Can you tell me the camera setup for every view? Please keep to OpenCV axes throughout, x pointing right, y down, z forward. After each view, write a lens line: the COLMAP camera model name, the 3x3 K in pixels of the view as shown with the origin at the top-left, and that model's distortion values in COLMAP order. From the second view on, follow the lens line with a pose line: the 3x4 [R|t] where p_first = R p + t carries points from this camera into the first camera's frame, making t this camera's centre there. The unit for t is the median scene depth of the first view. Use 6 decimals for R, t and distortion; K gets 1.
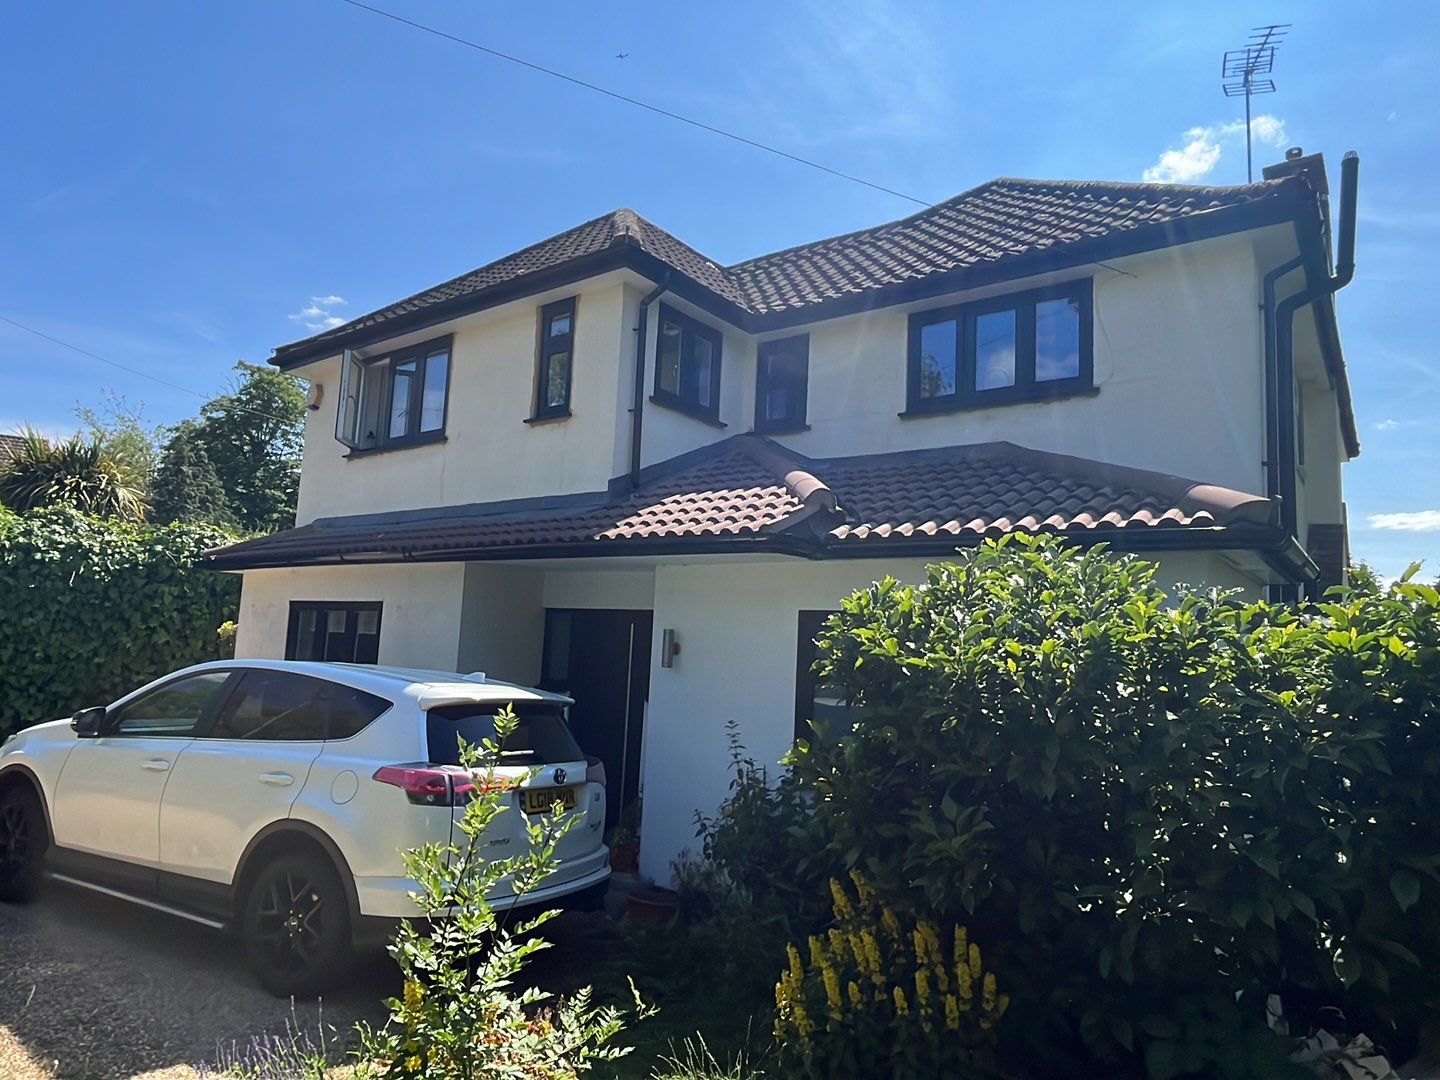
lens RADIAL K [[883.6, 0, 720.0], [0, 883.6, 540.0], [0, 0, 1]] dist [-0.005137, -0.000843]
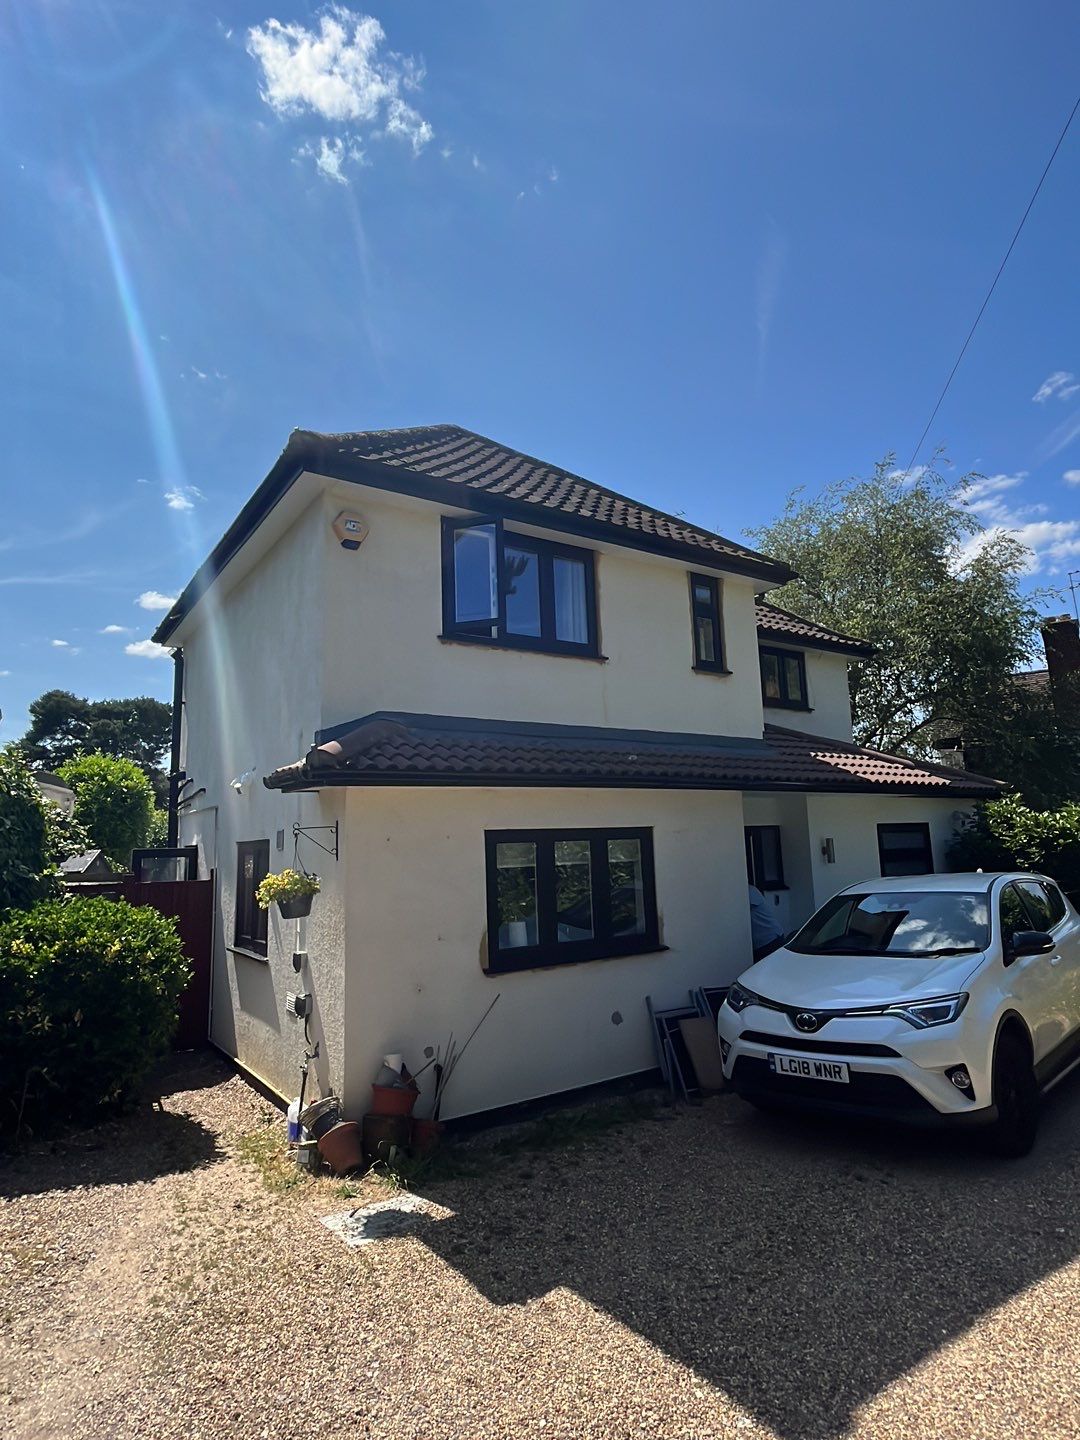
lens RADIAL K [[883.6, 0, 540.0], [0, 883.6, 720.0], [0, 0, 1]] dist [-0.005137, -0.000843]
pose [[0.265834, 0.082963, 0.960442, -1.395132], [-0.073309, 0.995145, -0.065670, 0.025115], [-0.961227, -0.052952, 0.270626, 0.878969]]
